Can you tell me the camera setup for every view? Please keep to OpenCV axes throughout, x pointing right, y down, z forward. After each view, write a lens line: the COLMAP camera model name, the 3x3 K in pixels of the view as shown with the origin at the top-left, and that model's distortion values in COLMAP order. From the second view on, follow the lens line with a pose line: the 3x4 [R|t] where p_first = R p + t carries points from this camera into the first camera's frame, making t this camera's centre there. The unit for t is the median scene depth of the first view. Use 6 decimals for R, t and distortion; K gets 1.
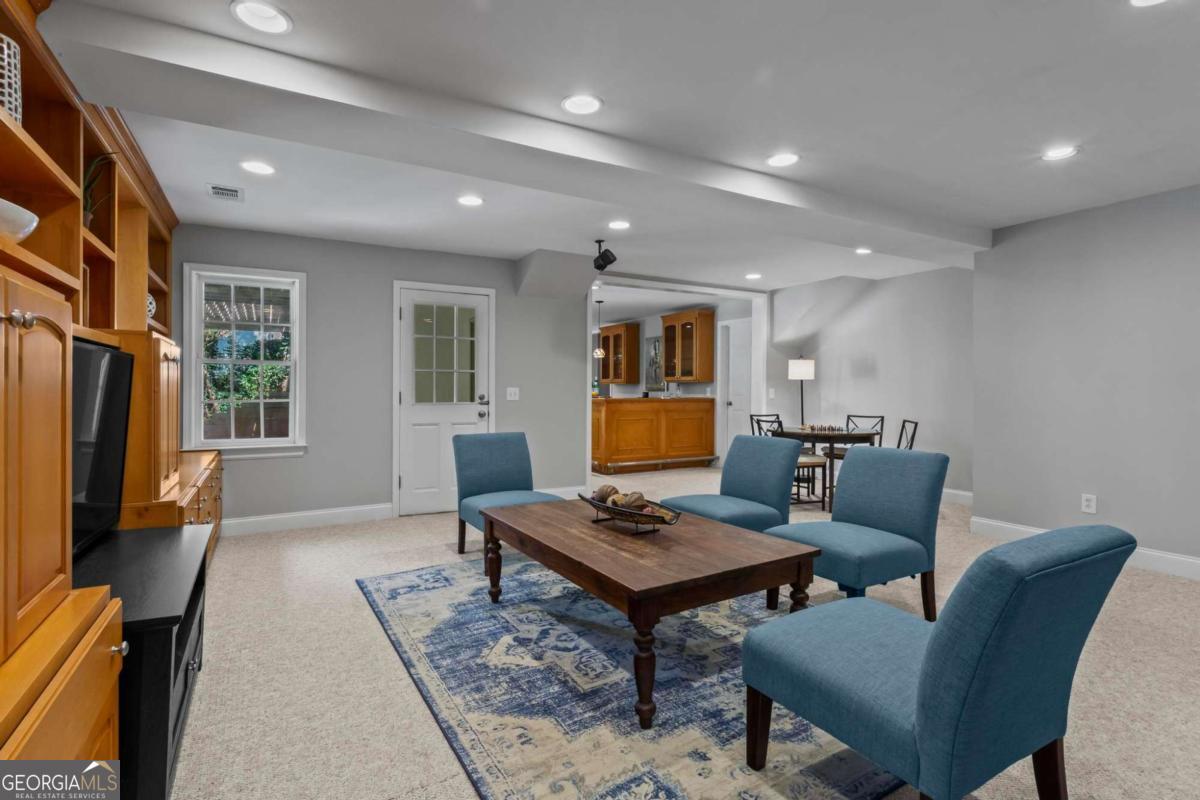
lens RADIAL K [[575.2, 0, 598.9], [0, 575.2, 394.7], [0, 0, 1]] dist [-0.006442, -0.000757]
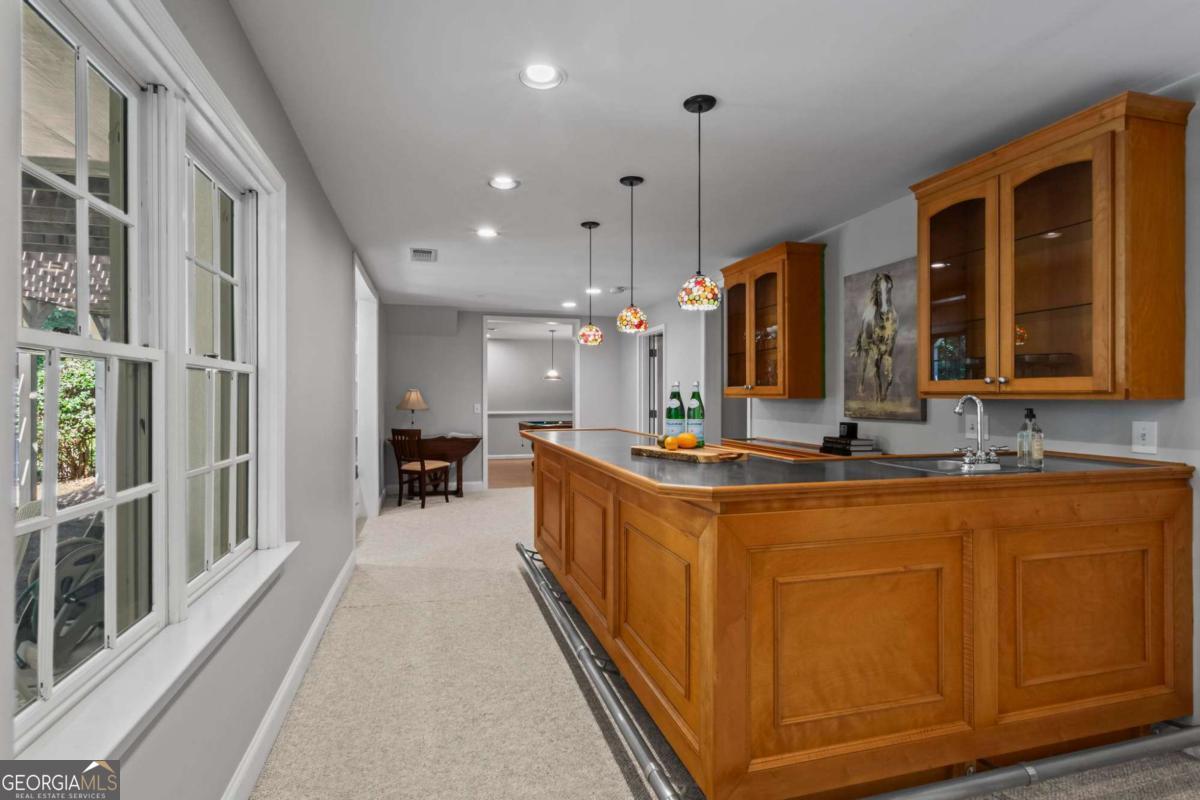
lens RADIAL K [[575.2, 0, 596.5], [0, 575.2, 394.4], [0, 0, 1]] dist [-0.006442, -0.000757]
pose [[0.970221, -0.005611, -0.242155, 0.016287], [0.003436, 0.999950, -0.009404, -0.020272], [0.242196, 0.008292, 0.970192, 0.644583]]
